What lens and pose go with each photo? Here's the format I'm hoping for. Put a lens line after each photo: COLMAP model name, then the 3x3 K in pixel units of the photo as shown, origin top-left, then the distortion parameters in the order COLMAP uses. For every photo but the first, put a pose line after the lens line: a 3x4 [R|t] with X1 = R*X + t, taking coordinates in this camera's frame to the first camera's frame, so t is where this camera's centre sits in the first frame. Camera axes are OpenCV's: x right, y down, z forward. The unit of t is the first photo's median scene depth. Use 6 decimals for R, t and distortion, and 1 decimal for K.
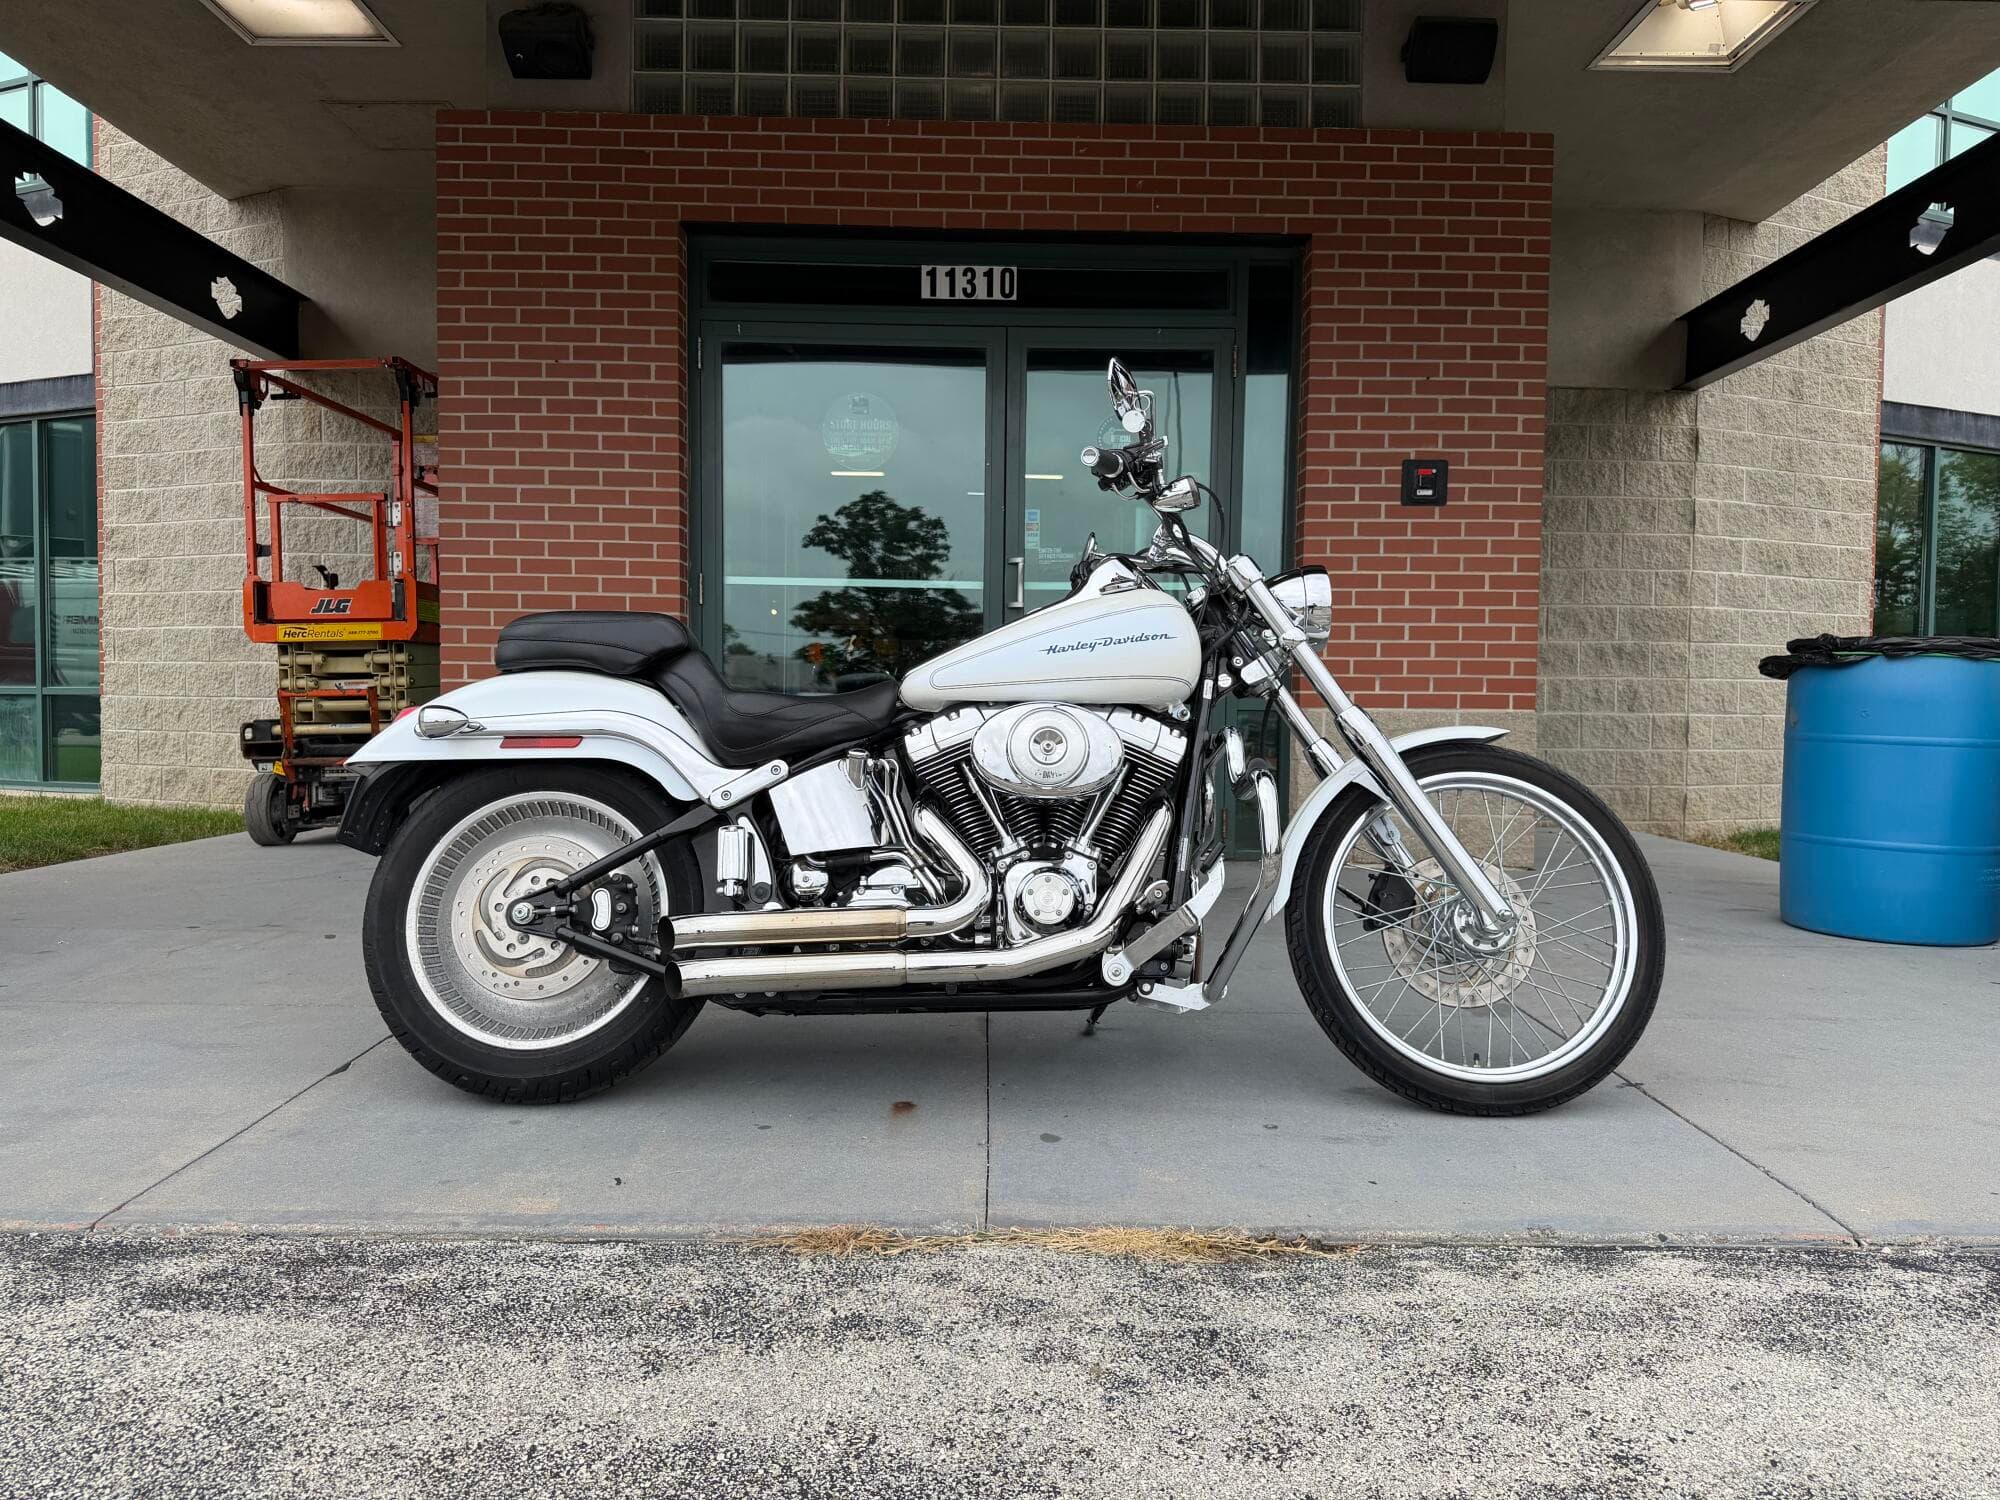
lens RADIAL K [[1503.1, 0, 1000.0], [0, 1503.1, 750.0], [0, 0, 1]] dist [-0.003210, 0.003374]
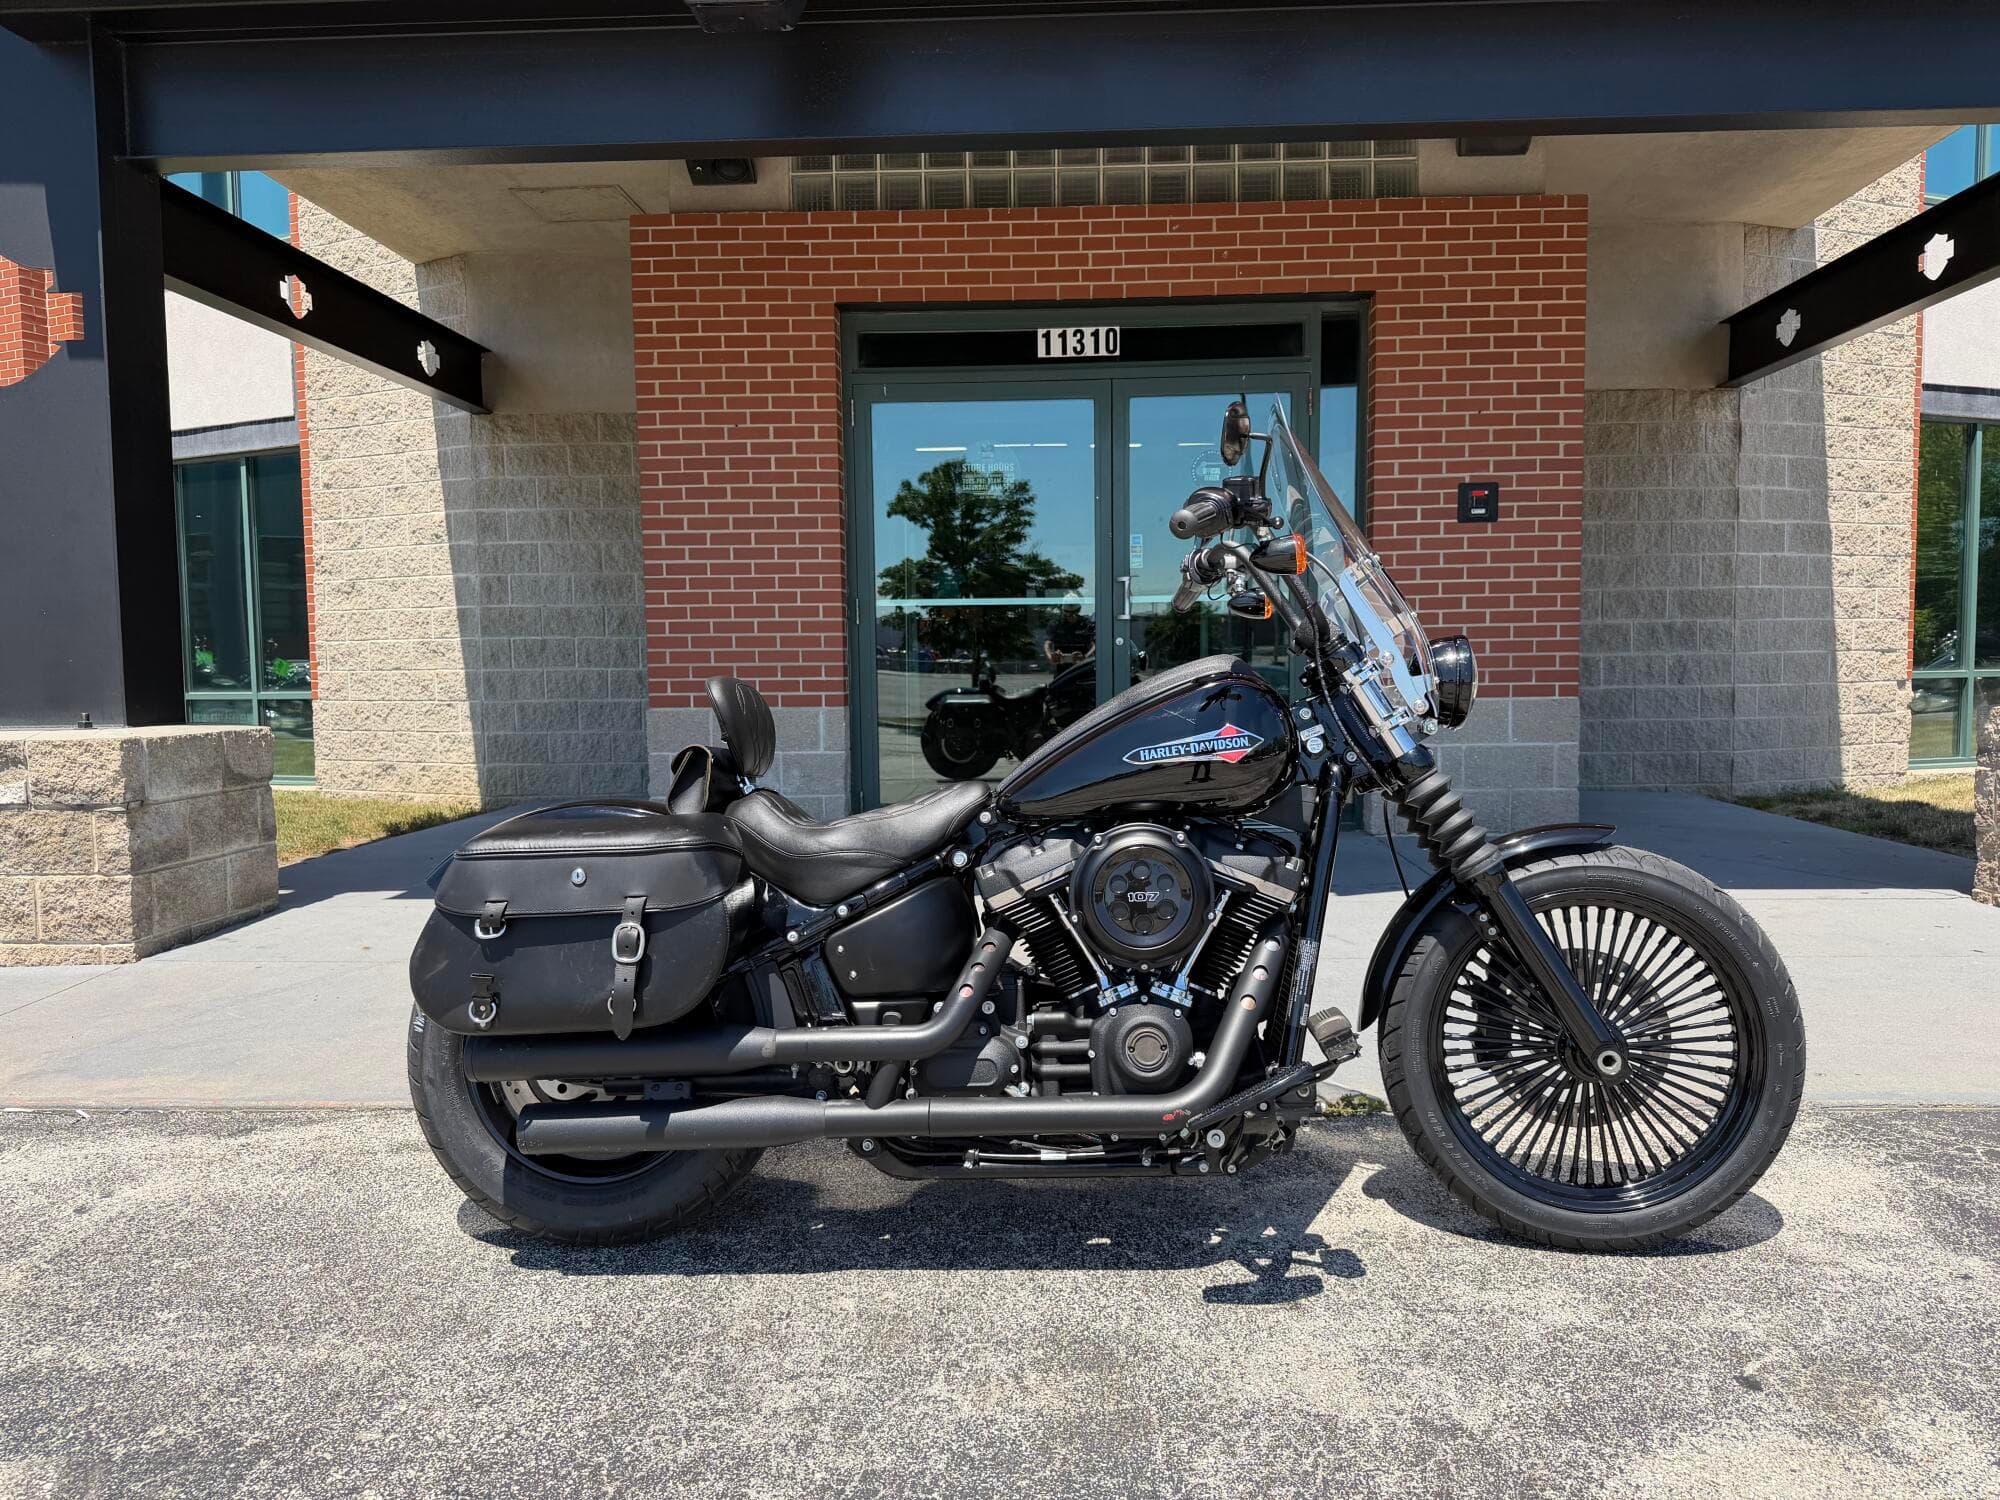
lens RADIAL K [[1493.4, 0, 1000.0], [0, 1493.4, 750.0], [0, 0, 1]] dist [0.007522, -0.012983]
pose [[0.998254, -0.022058, -0.054794, -0.026321], [0.023531, 0.999375, 0.026393, -0.026821], [0.054177, -0.027637, 0.998149, -0.176136]]
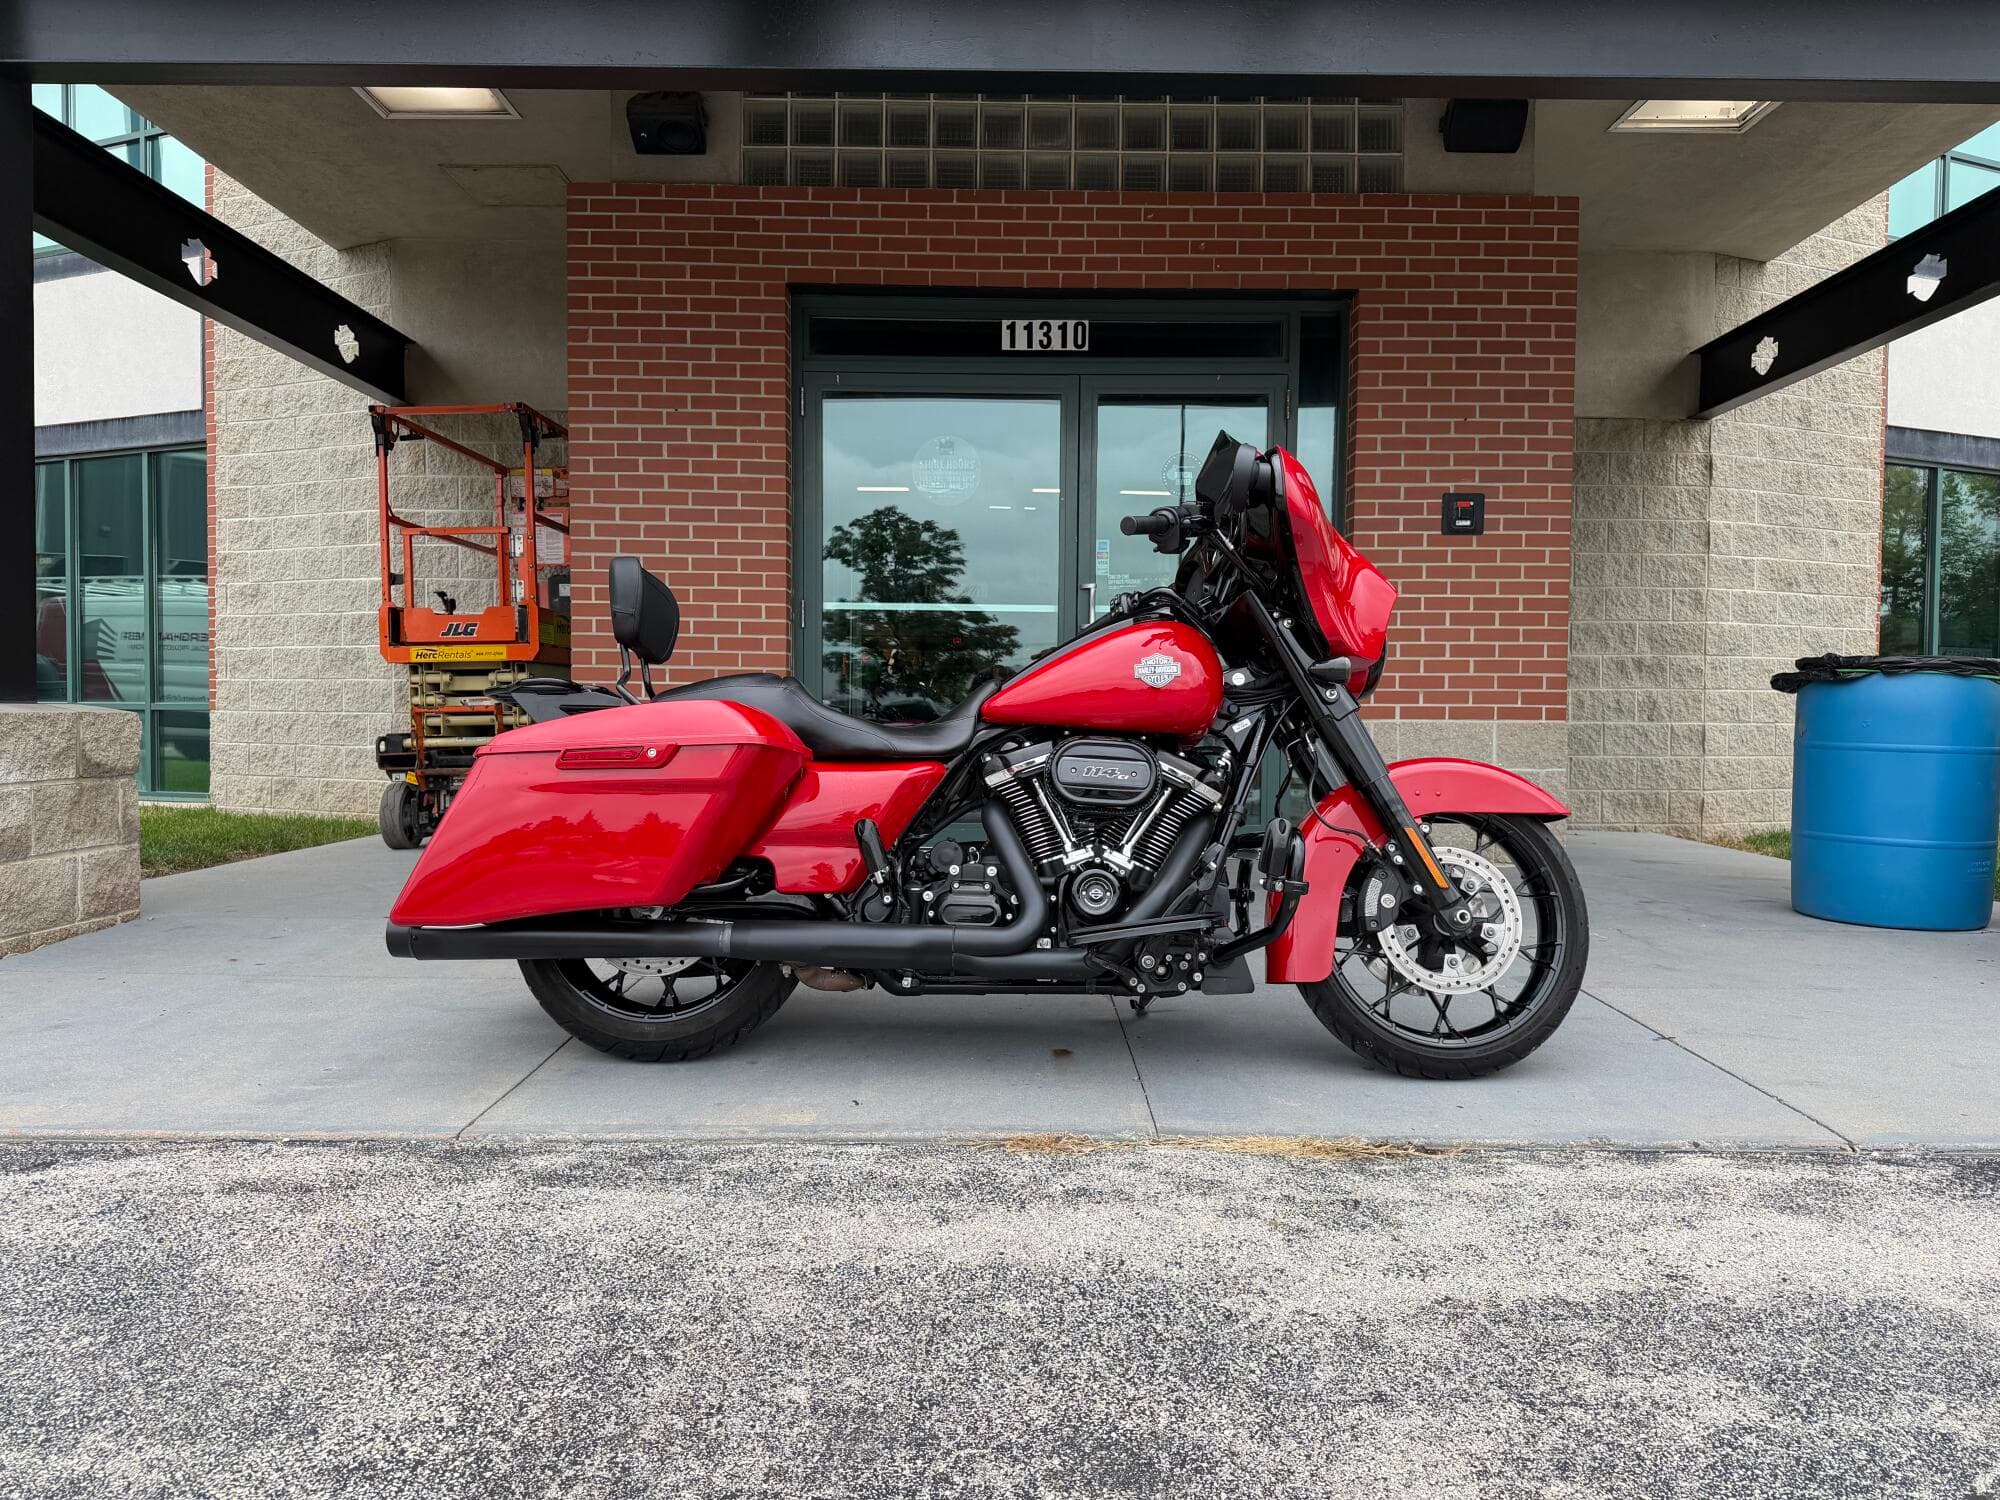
lens RADIAL K [[1495.3, 0, 1000.0], [0, 1495.3, 741.0], [0, 0, 1]] dist [0.005229, -0.006932]
pose [[0.999953, -0.003578, -0.009018, -0.046654], [0.003469, 0.999920, -0.012143, -0.000074], [0.009061, 0.012111, 0.999886, -0.094668]]
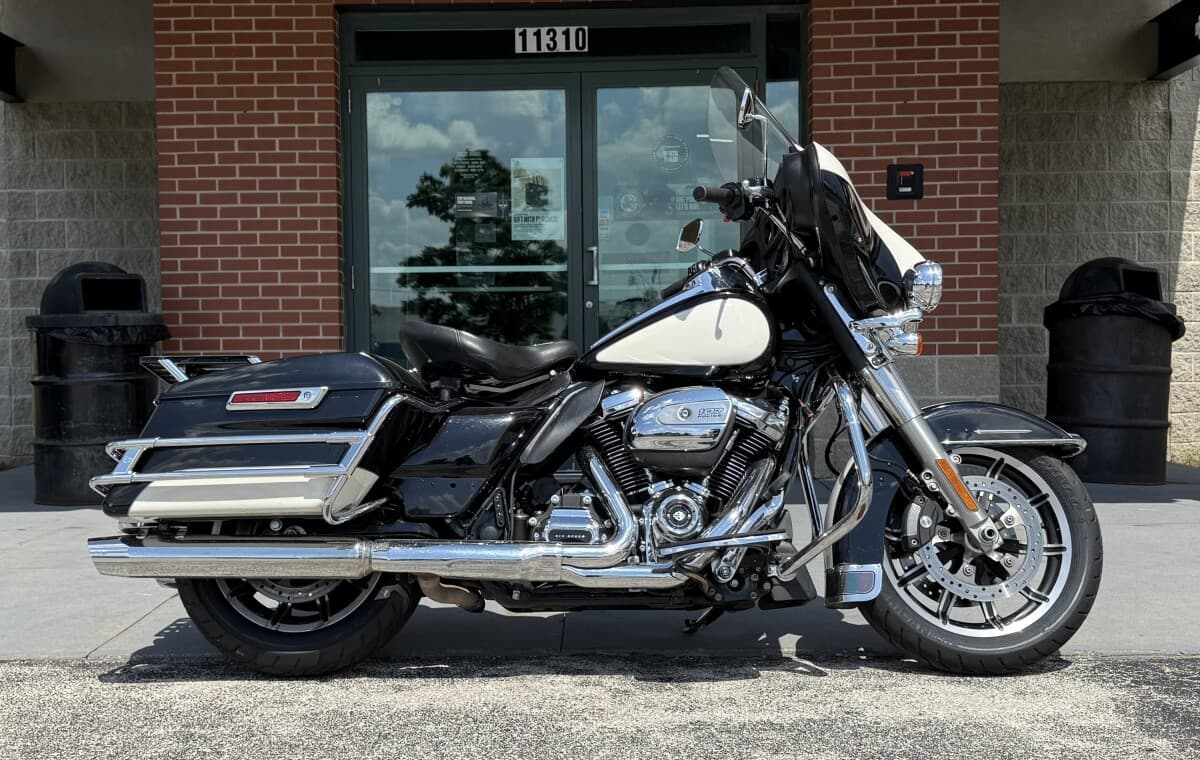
lens RADIAL K [[1484.8, 0, 525.5], [0, 1484.8, 361.7], [0, 0, 1]] dist [0.040685, -0.071598]
pose [[0.998375, -0.023488, -0.051919, 0.017911], [0.022196, 0.999433, -0.025312, 0.002688], [0.052484, 0.024119, 0.998330, -0.298815]]
